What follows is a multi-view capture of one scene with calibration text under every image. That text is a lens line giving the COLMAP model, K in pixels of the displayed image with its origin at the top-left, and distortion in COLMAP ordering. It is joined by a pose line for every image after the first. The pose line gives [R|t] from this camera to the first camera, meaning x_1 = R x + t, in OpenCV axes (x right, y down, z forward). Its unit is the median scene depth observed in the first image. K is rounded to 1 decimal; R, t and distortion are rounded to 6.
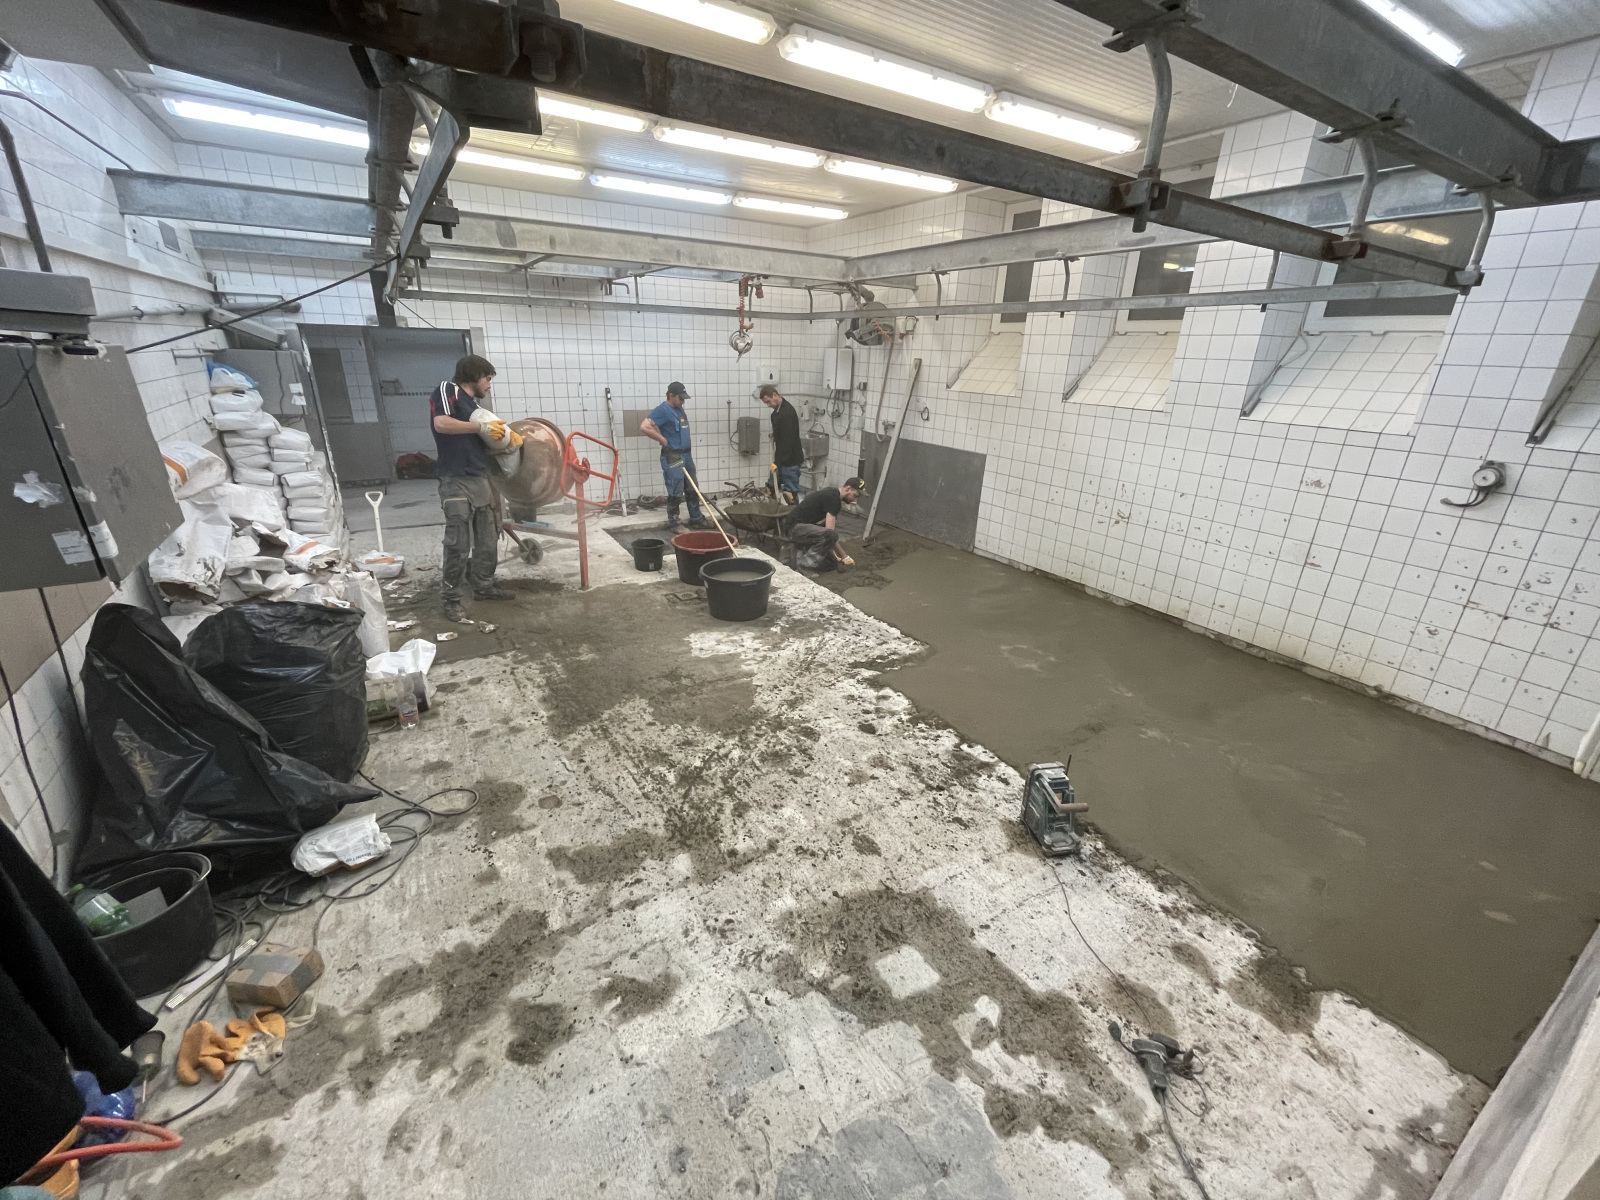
lens RADIAL K [[646.2, 0, 795.0], [0, 646.2, 594.6], [0, 0, 1]] dist [-0.004520, 0.001213]
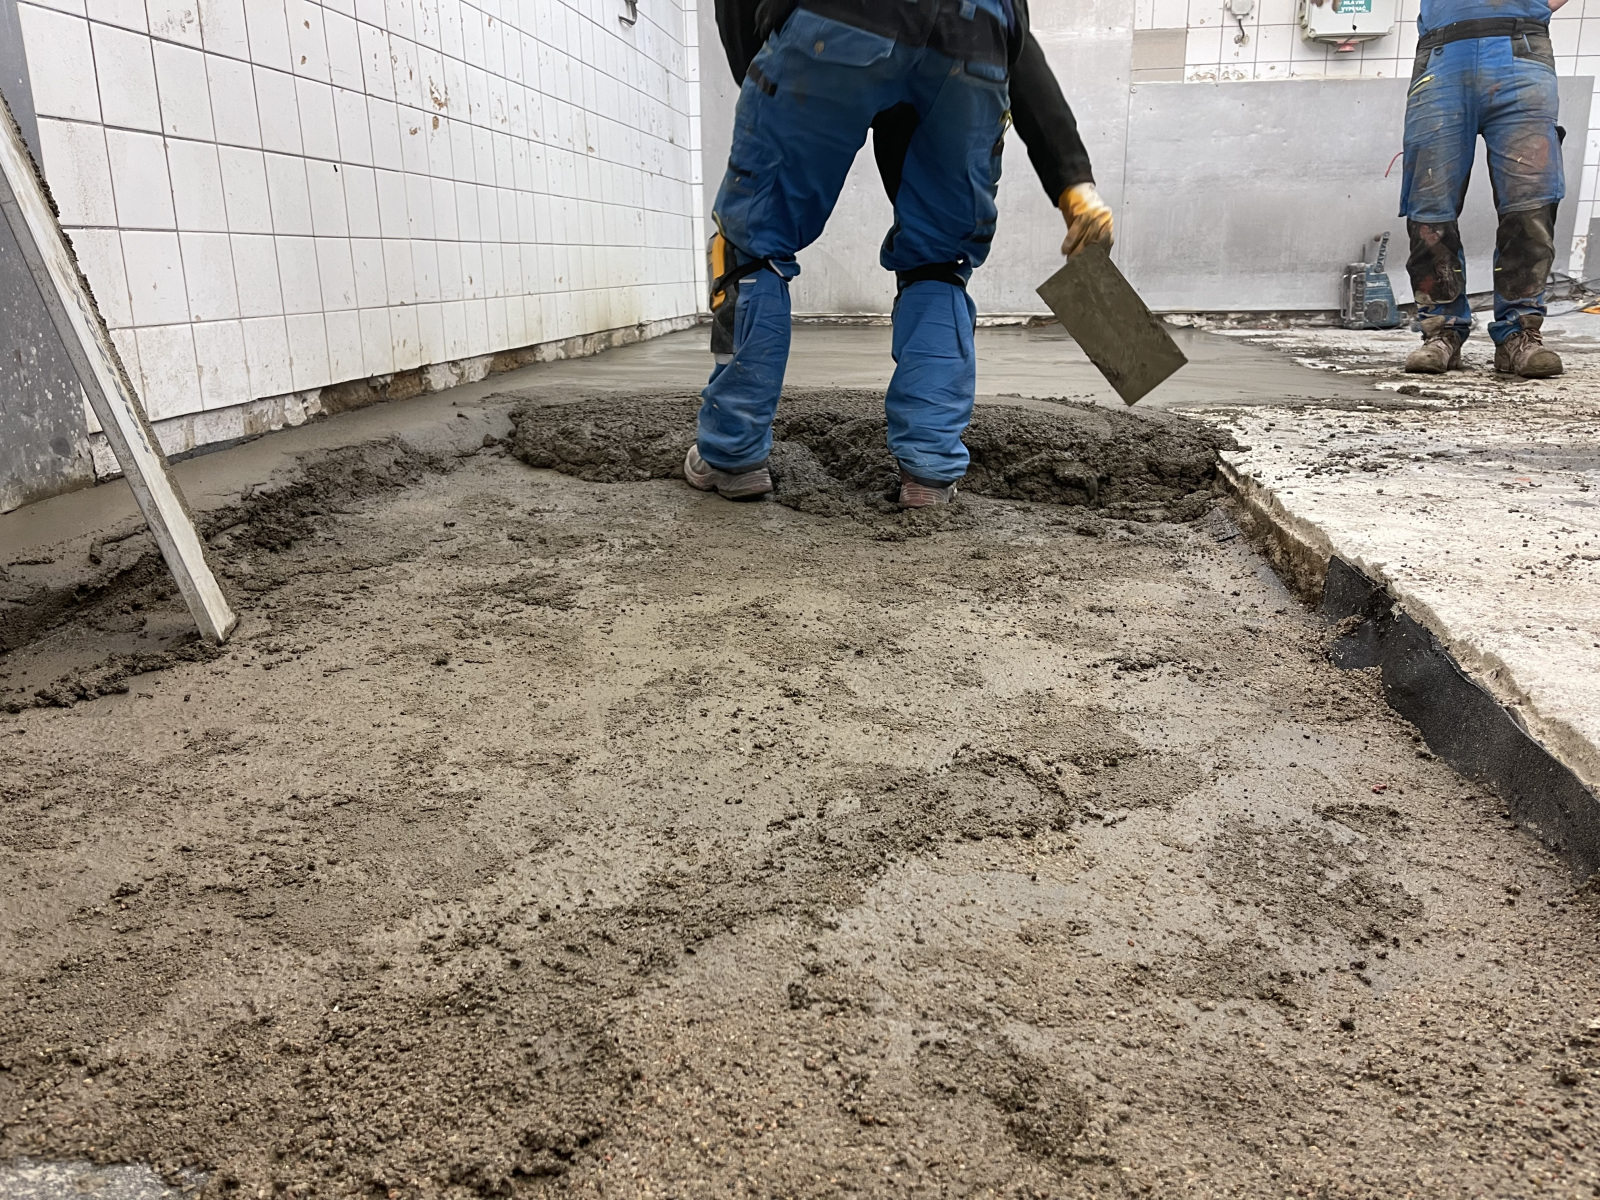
lens RADIAL K [[1206.2, 0, 801.4], [0, 1206.2, 596.0], [0, 0, 1]] dist [0.067271, -0.085740]
pose [[-0.783436, -0.187866, 0.592398, -0.065917], [0.206574, 0.820297, 0.533330, -0.268608], [-0.586136, 0.540204, -0.603841, 1.795289]]
